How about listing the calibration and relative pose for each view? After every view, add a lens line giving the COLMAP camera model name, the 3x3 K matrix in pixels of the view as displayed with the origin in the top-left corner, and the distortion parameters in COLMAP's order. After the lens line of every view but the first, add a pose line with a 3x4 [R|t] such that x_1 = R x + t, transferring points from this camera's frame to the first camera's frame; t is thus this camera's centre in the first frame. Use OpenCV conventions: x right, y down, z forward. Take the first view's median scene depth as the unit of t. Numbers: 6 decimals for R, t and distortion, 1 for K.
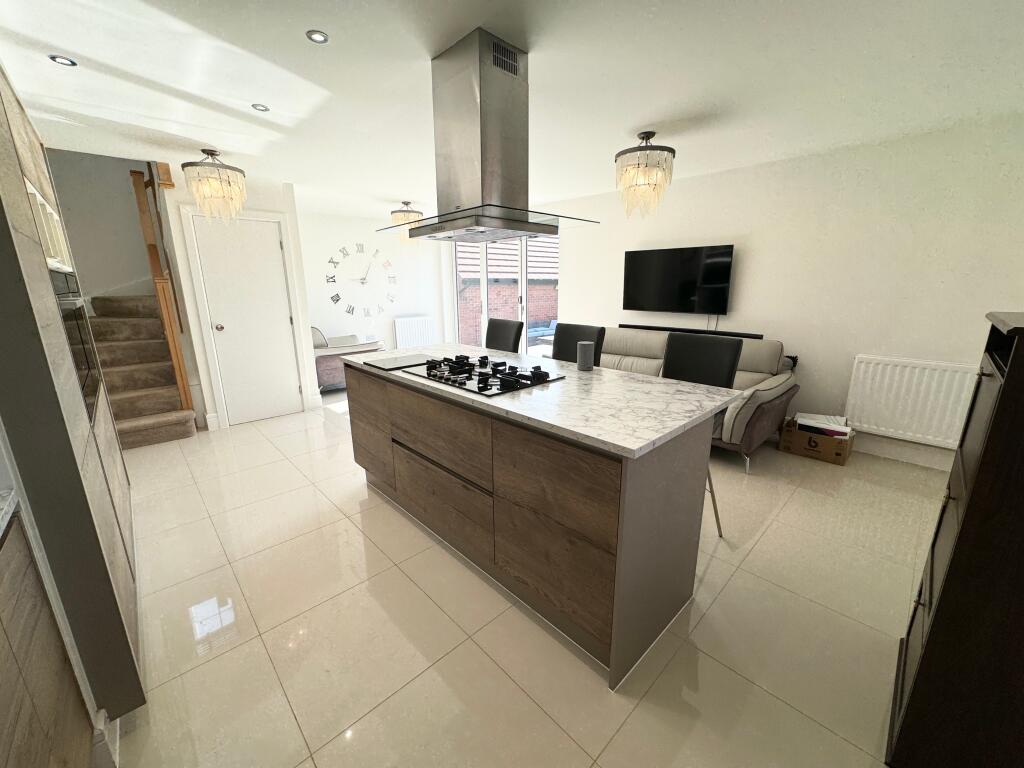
lens RADIAL K [[407.1, 0, 512.0], [0, 407.1, 384.0], [0, 0, 1]] dist [-0.001226, 0.000019]
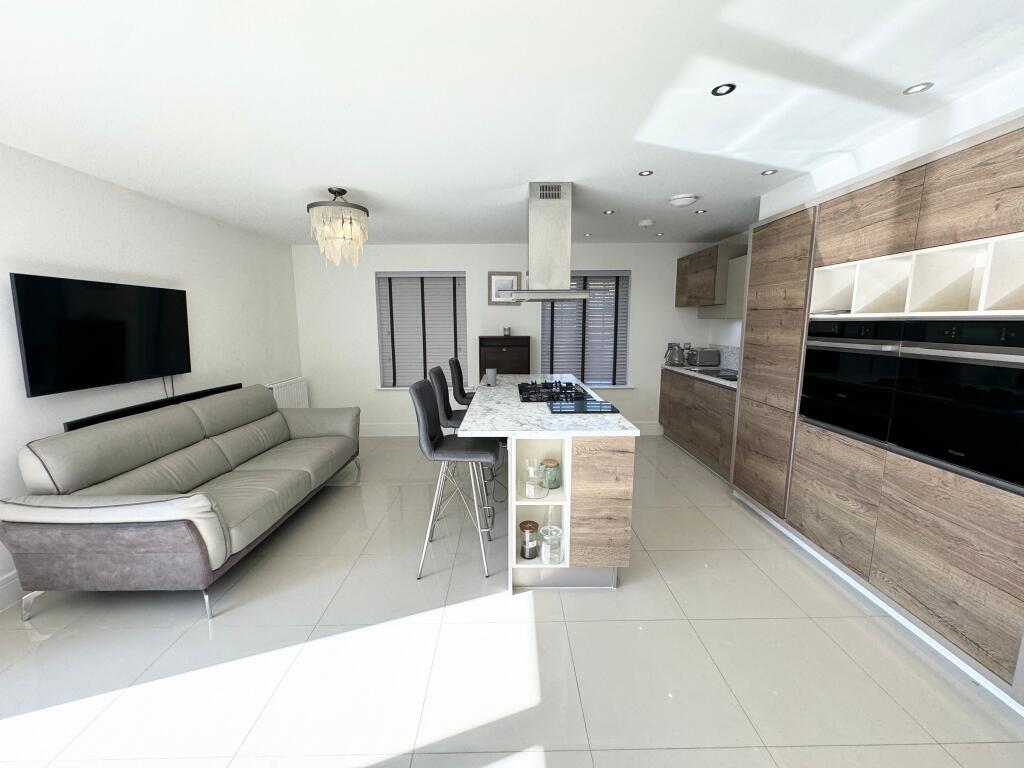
lens RADIAL K [[407.1, 0, 512.0], [0, 407.1, 384.0], [0, 0, 1]] dist [-0.001226, 0.000019]
pose [[-0.728862, -0.091233, 0.678555, -0.770305], [0.178734, 0.931361, 0.317208, -0.435242], [-0.660919, 0.352482, -0.662527, 1.663161]]
